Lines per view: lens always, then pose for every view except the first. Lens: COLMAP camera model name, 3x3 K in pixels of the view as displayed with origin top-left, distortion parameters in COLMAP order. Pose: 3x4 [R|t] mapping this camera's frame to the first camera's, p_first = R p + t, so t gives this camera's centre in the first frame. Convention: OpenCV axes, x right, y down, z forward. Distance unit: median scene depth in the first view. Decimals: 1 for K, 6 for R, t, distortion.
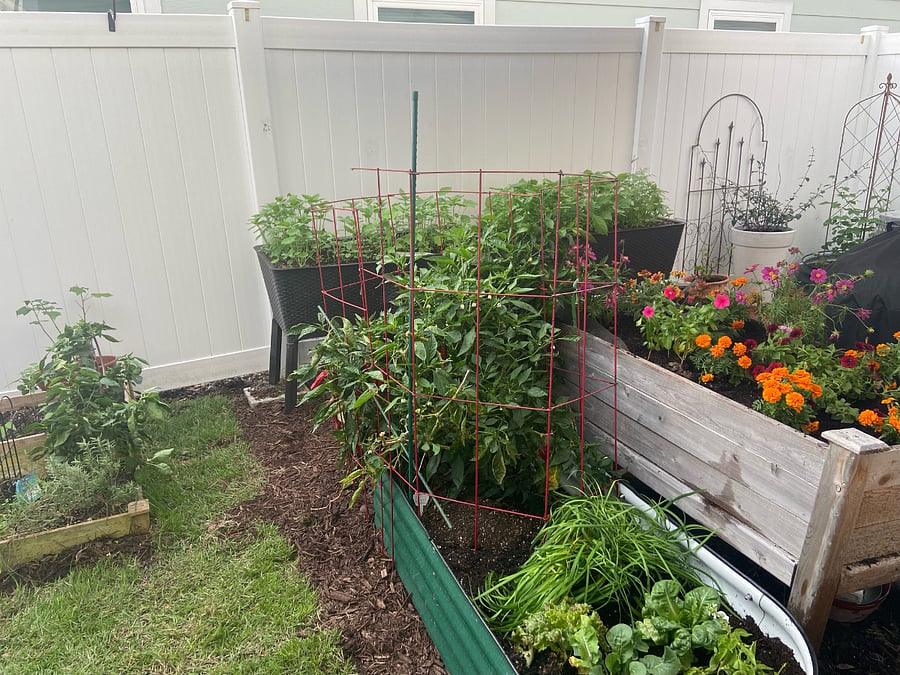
lens RADIAL K [[681.0, 0, 450.0], [0, 681.0, 337.5], [0, 0, 1]] dist [0.137097, -0.176056]
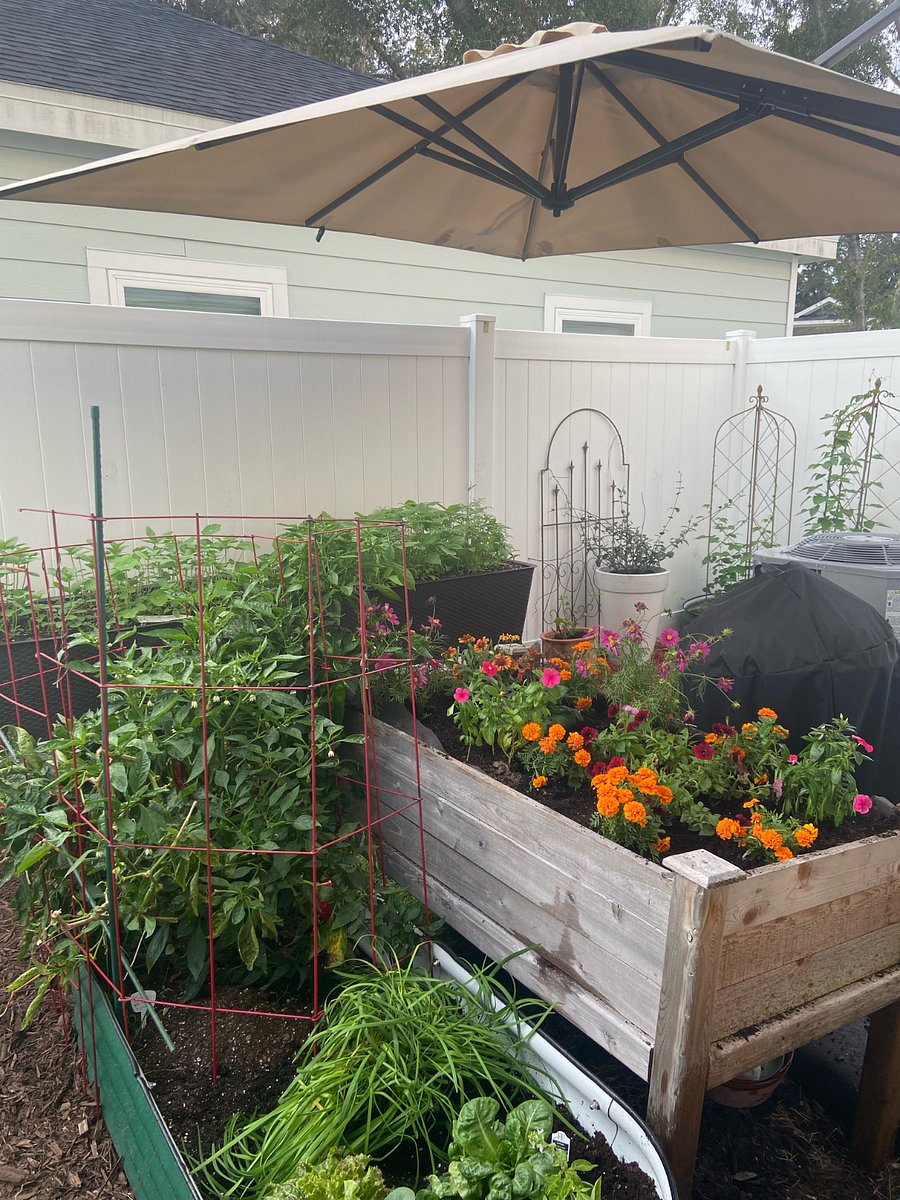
lens RADIAL K [[906.3, 0, 450.0], [0, 906.3, 600.0], [0, 0, 1]] dist [0.137488, -0.170970]
pose [[0.980017, -0.030717, 0.196530, 0.089926], [0.054406, 0.991723, -0.116298, -0.026709], [-0.191331, 0.124667, 0.973576, 0.036900]]
